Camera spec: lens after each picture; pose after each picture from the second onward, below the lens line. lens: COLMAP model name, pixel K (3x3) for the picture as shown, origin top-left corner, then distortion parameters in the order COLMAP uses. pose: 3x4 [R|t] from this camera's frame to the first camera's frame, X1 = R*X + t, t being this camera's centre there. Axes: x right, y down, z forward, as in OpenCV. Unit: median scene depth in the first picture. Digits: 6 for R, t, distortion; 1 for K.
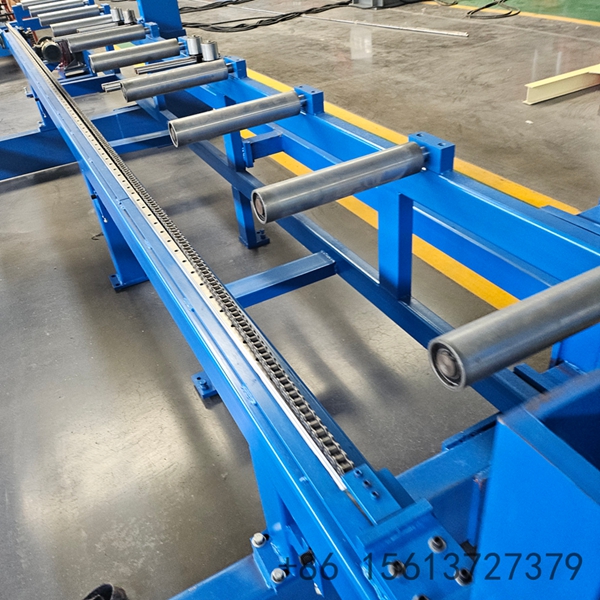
lens RADIAL K [[562.2, 0, 293.9], [0, 562.2, 318.1], [0, 0, 1]] dist [0.066566, -0.085736]
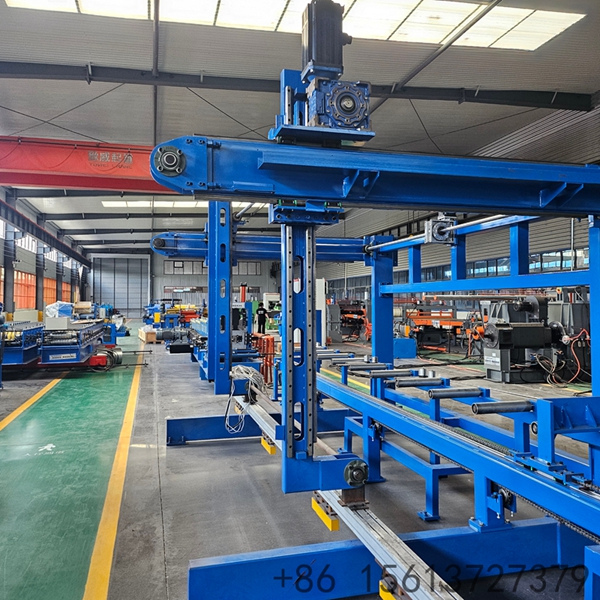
lens RADIAL K [[569.0, 0, 312.1], [0, 569.0, 277.4], [0, 0, 1]] dist [0.059108, -0.005795]
pose [[0.974883, 0.092481, -0.202609, -0.091033], [-0.198590, 0.772775, -0.602811, 0.333115], [0.100823, 0.627907, 0.771731, -0.497726]]
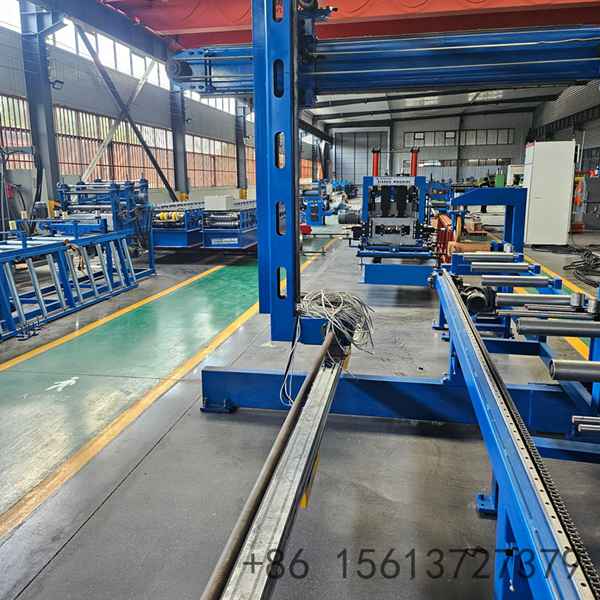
lens RADIAL K [[560.1, 0, 296.9], [0, 560.1, 296.3], [0, 0, 1]] dist [0.058779, -0.025381]
pose [[0.787548, 0.217502, -0.576595, -0.107862], [-0.423167, 0.871048, -0.249412, -0.099003], [0.447994, 0.440419, 0.778031, 0.091534]]
